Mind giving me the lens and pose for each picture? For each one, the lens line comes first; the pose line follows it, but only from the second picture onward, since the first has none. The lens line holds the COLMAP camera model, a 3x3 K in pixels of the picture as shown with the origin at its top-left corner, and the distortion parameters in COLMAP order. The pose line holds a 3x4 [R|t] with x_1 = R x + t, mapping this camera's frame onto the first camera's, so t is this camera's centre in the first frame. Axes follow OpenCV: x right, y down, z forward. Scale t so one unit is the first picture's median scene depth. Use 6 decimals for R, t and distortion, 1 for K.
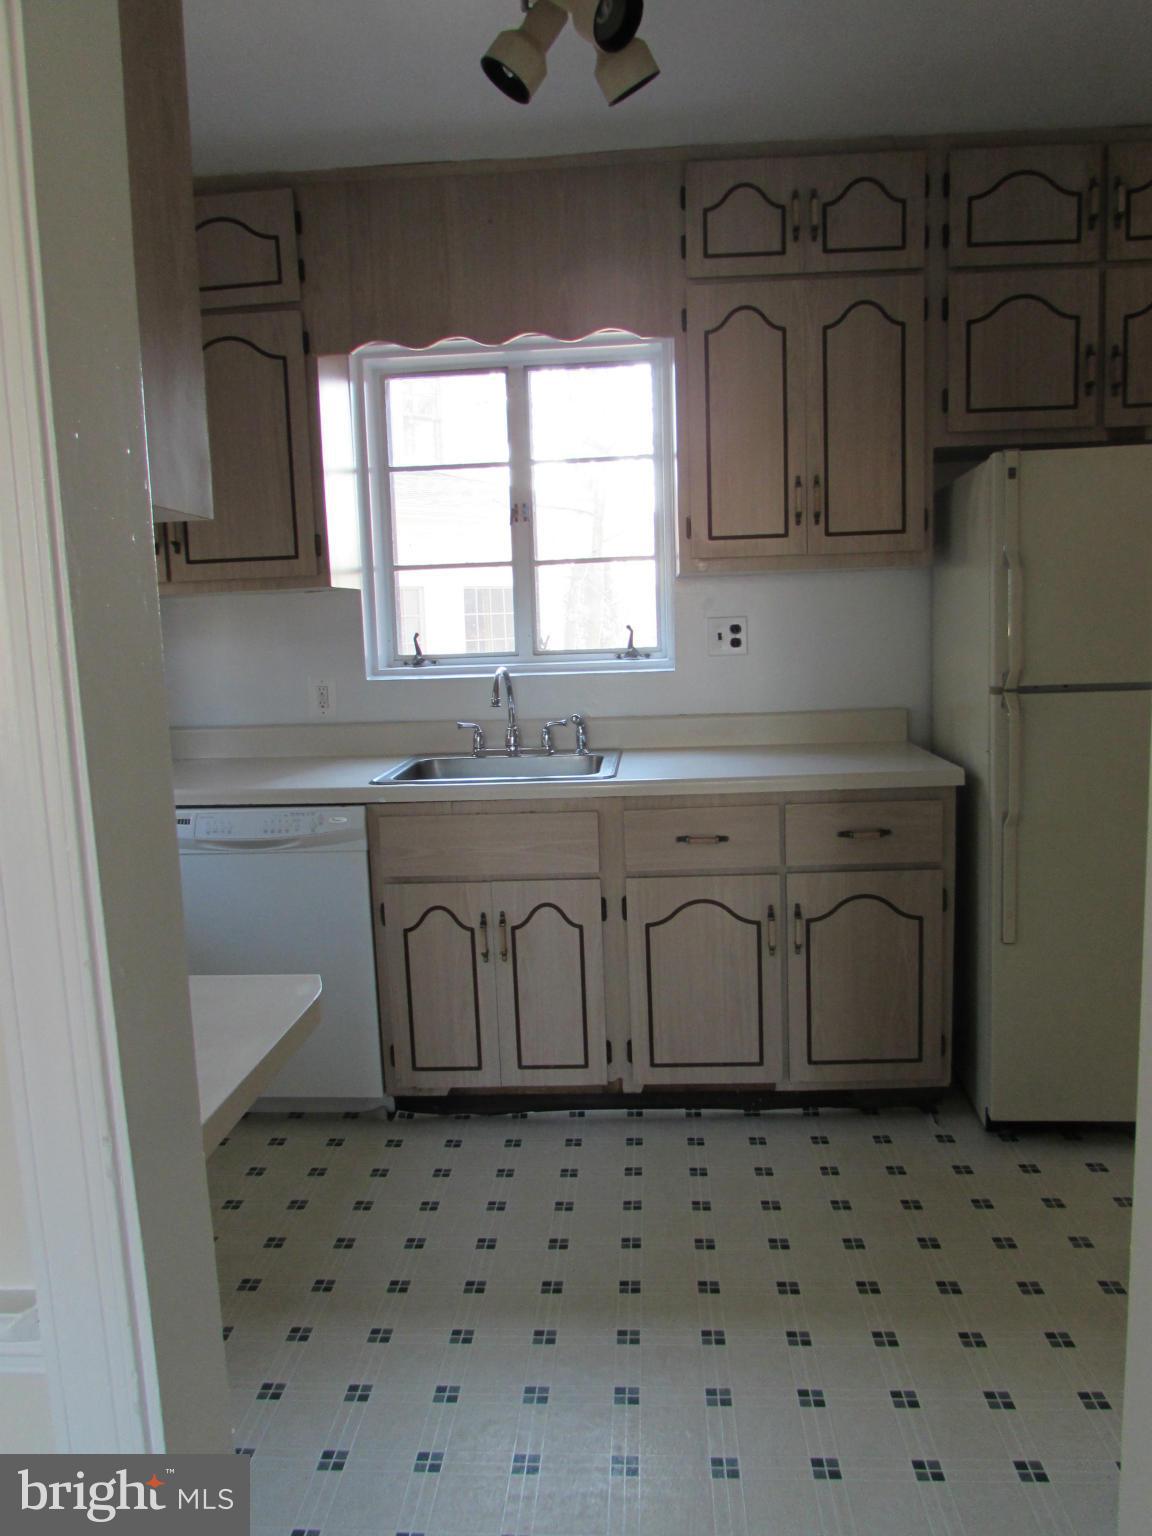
lens RADIAL K [[1082.9, 0, 591.4], [0, 1082.9, 740.8], [0, 0, 1]] dist [-0.016000, -0.003071]
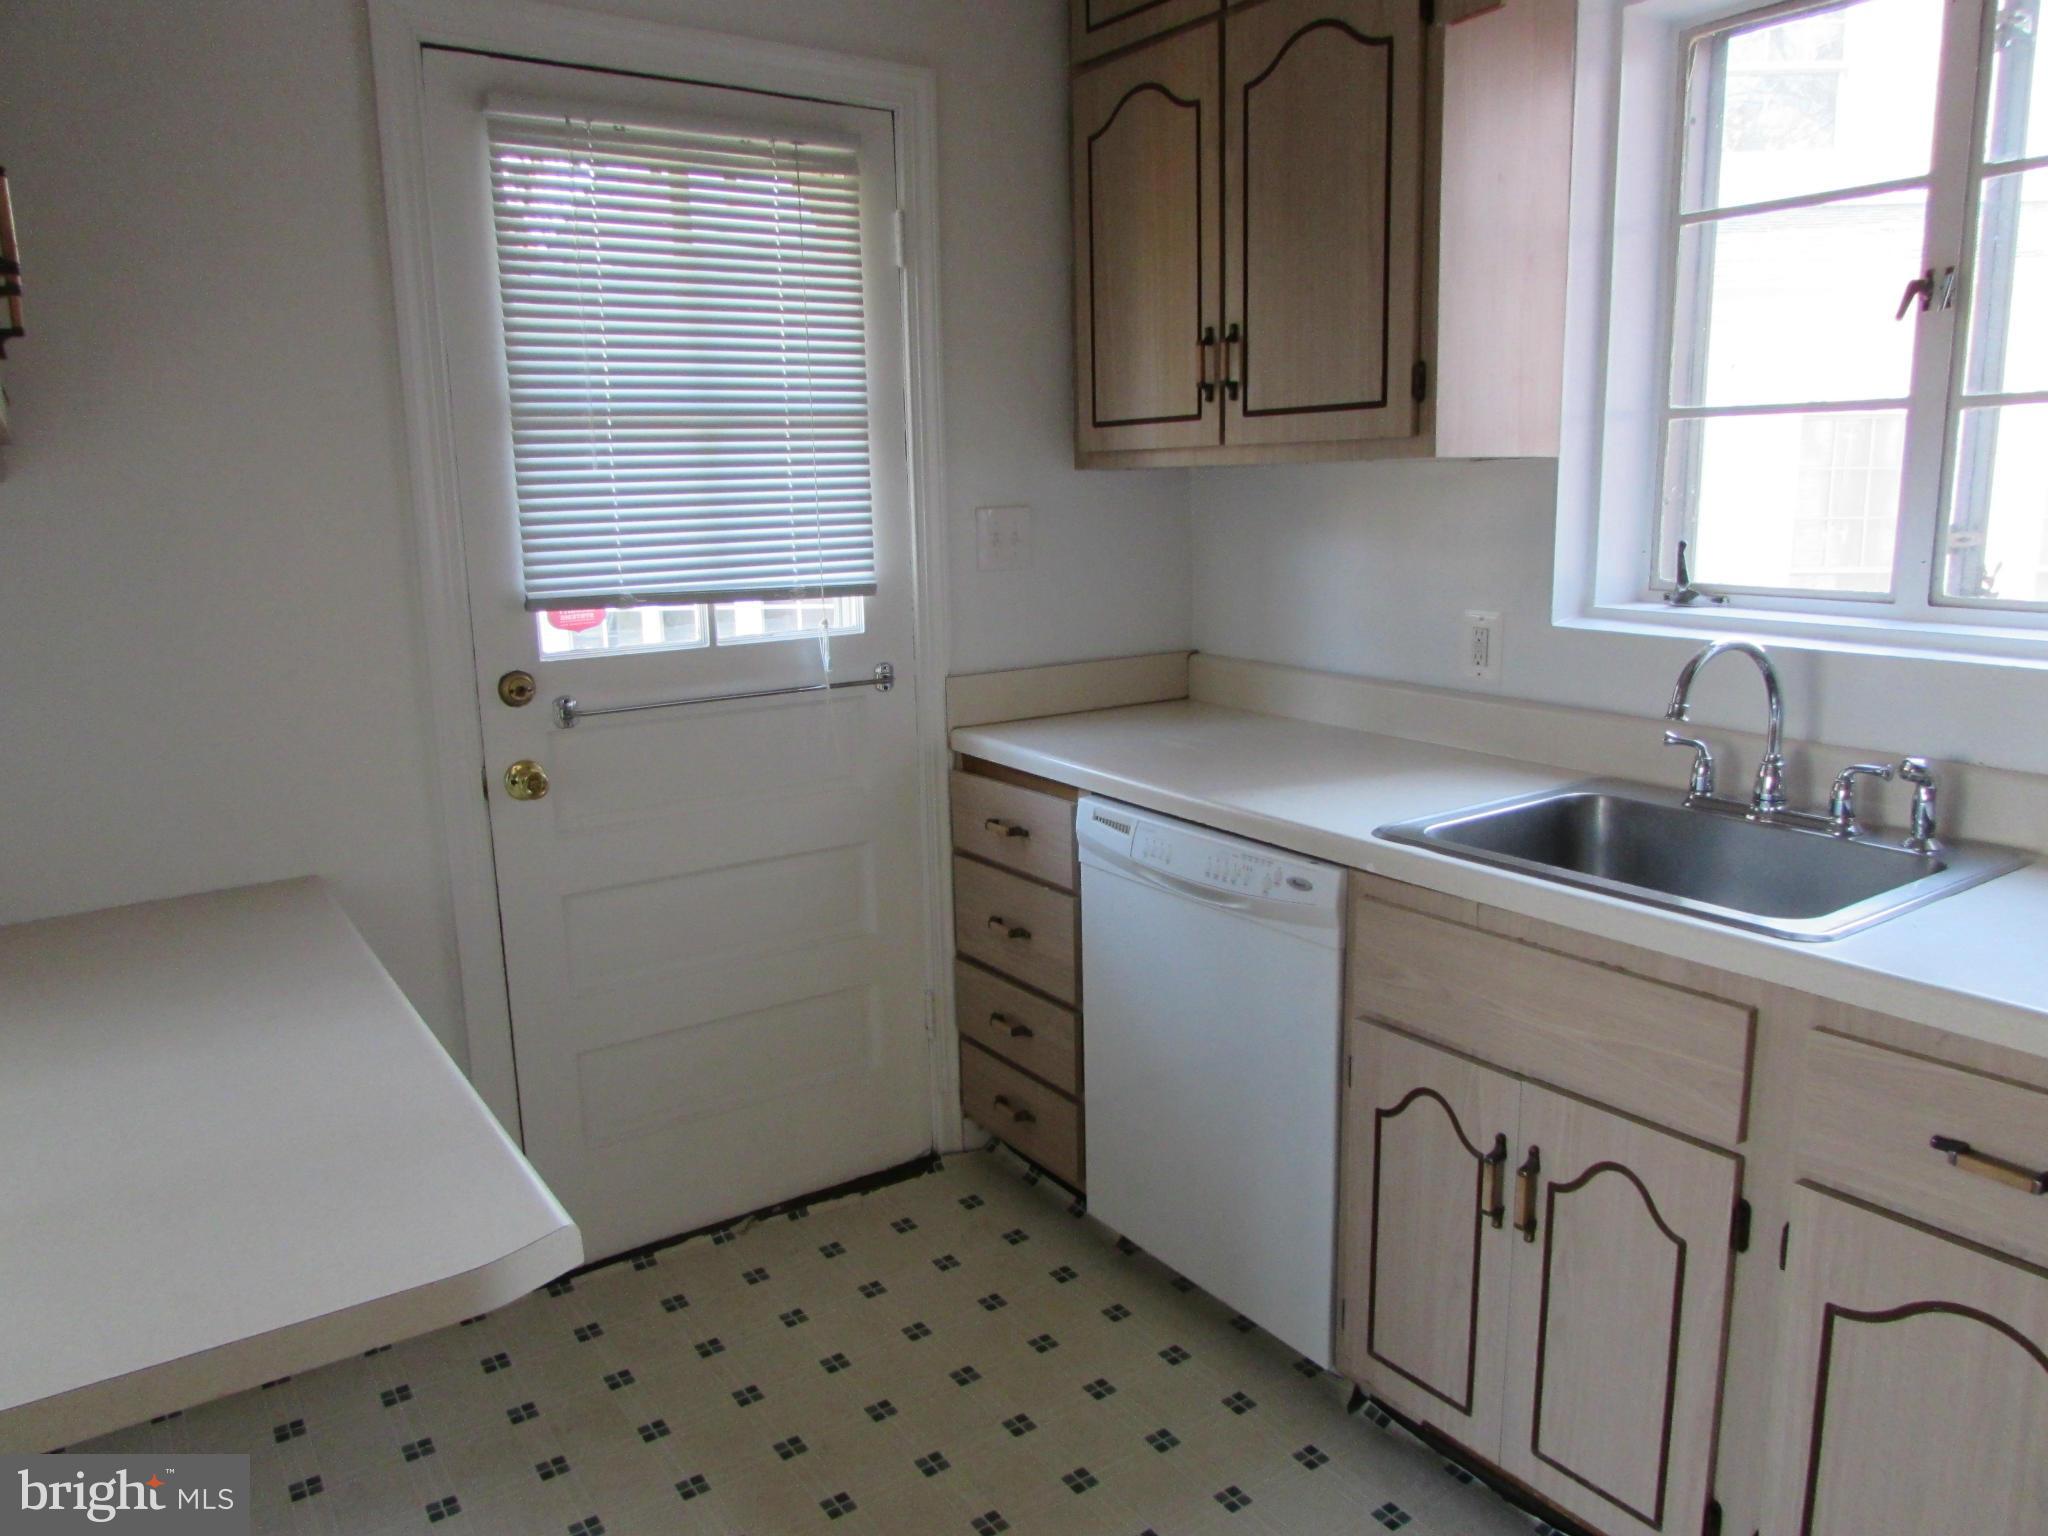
lens RADIAL K [[1443.8, 0, 1026.5], [0, 1443.8, 763.9], [0, 0, 1]] dist [-0.016000, -0.003071]
pose [[0.627746, 0.175598, -0.758354, 0.243852], [-0.096369, 0.984261, 0.148135, -0.089237], [0.772430, -0.019909, 0.634788, 0.426821]]
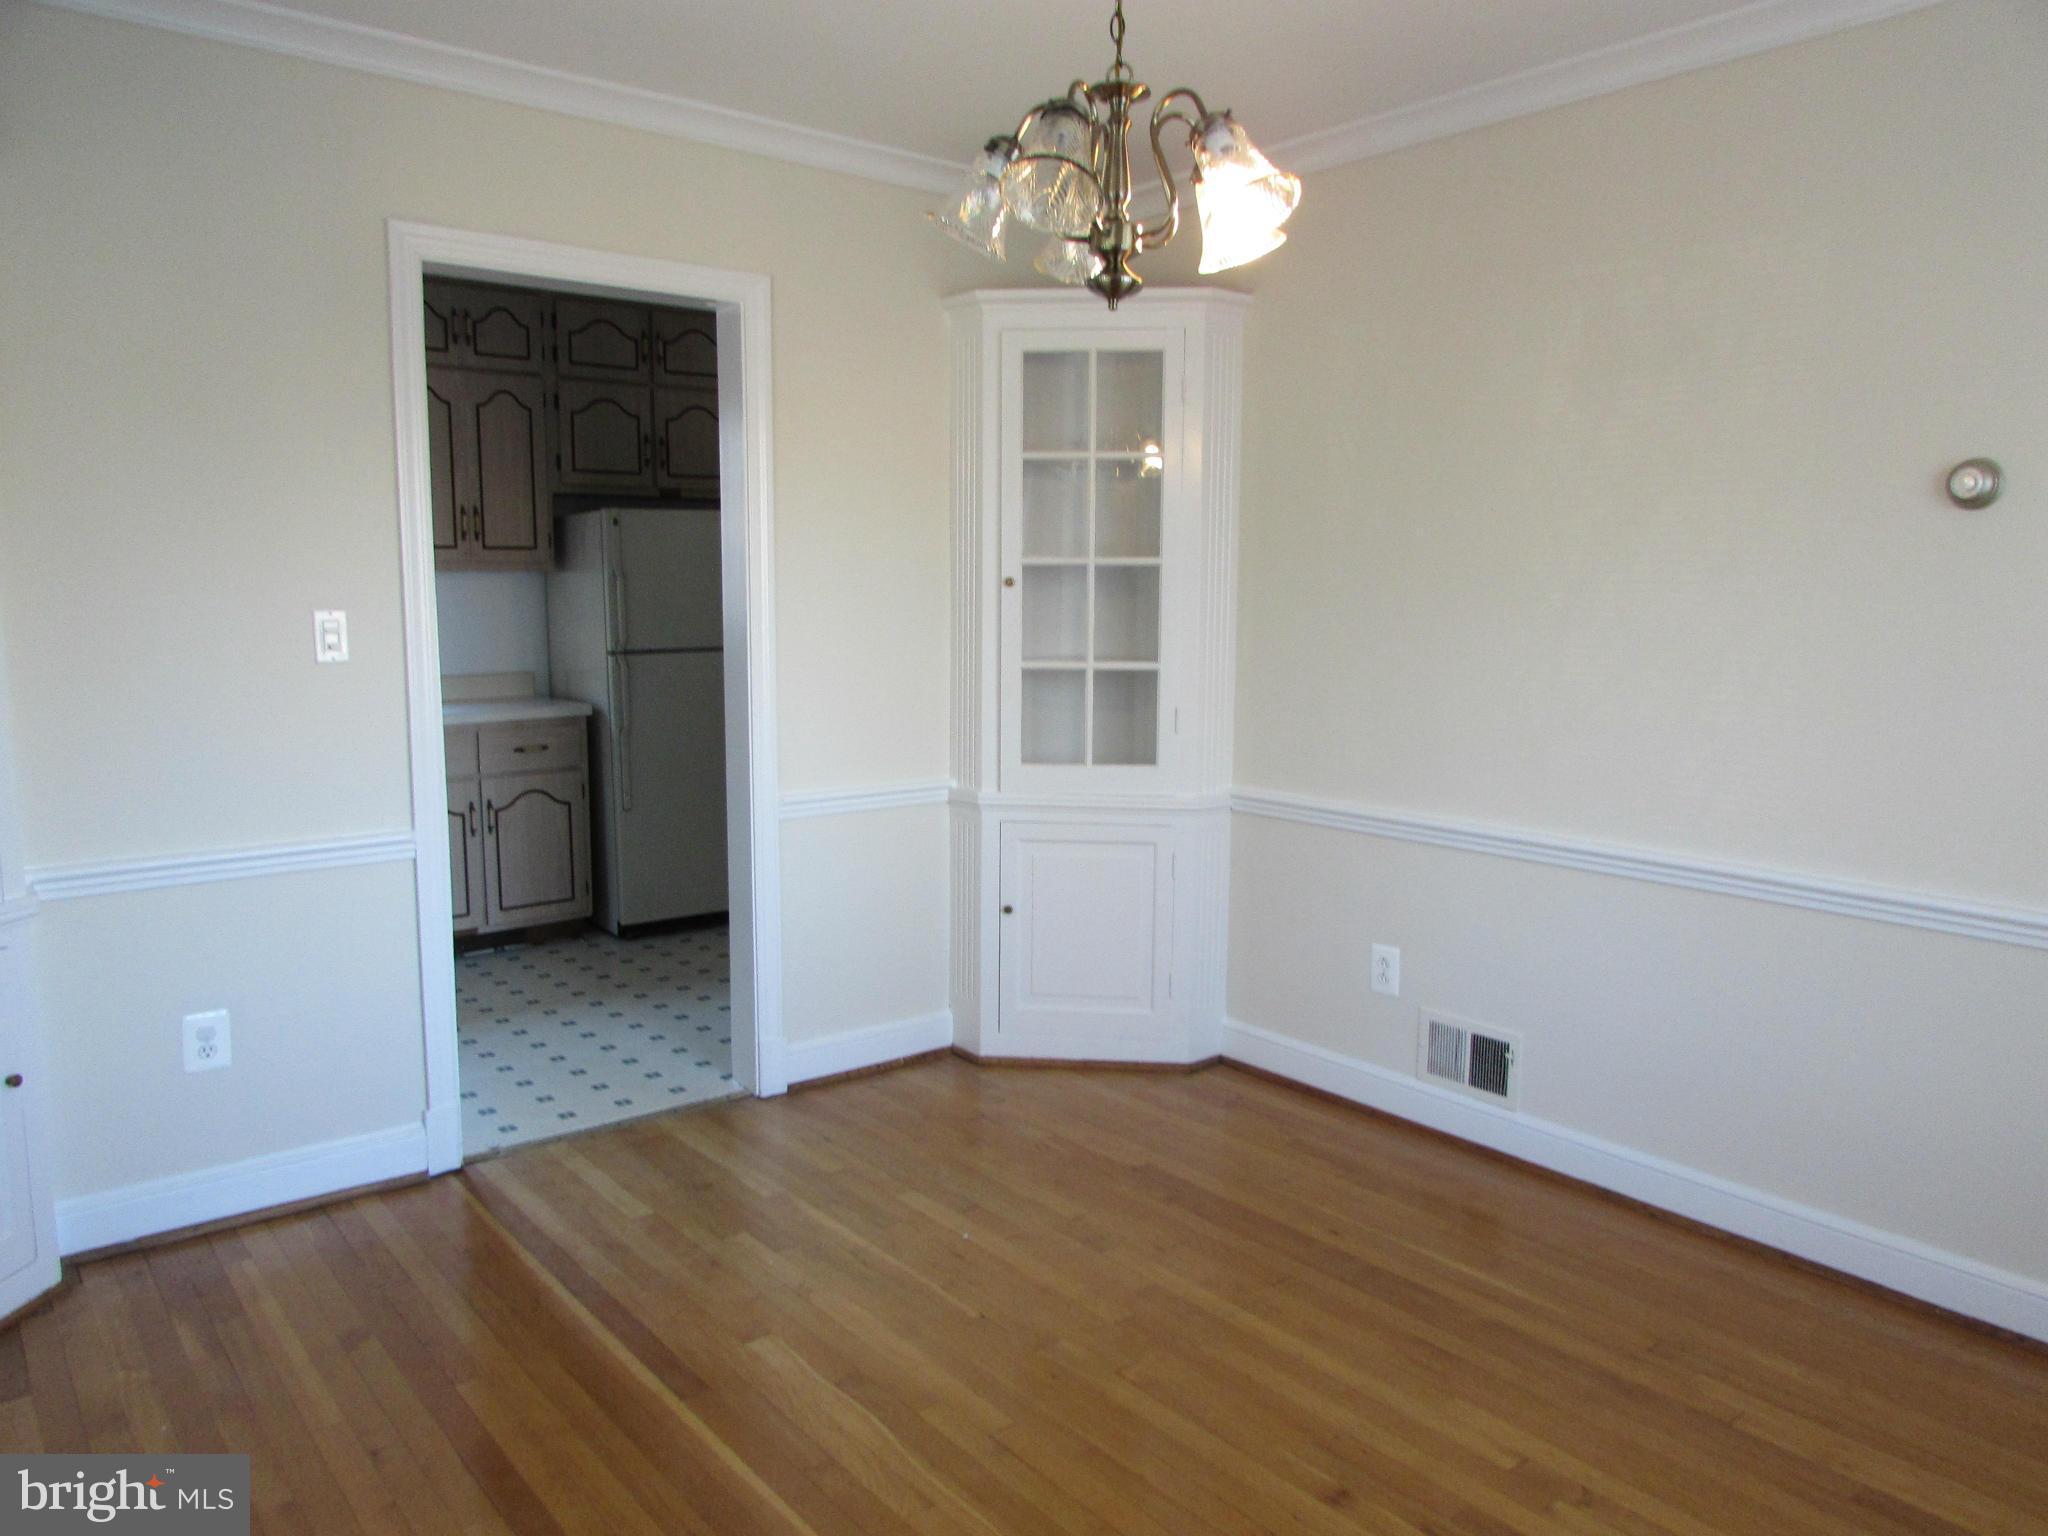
lens RADIAL K [[1443.8, 0, 1022.6], [0, 1443.8, 769.0], [0, 0, 1]] dist [-0.016000, -0.003071]
pose [[0.738998, -0.058438, 0.671168, -0.559647], [0.055180, 0.998134, 0.026150, 0.092841], [-0.671444, 0.017710, 0.740844, -0.900547]]
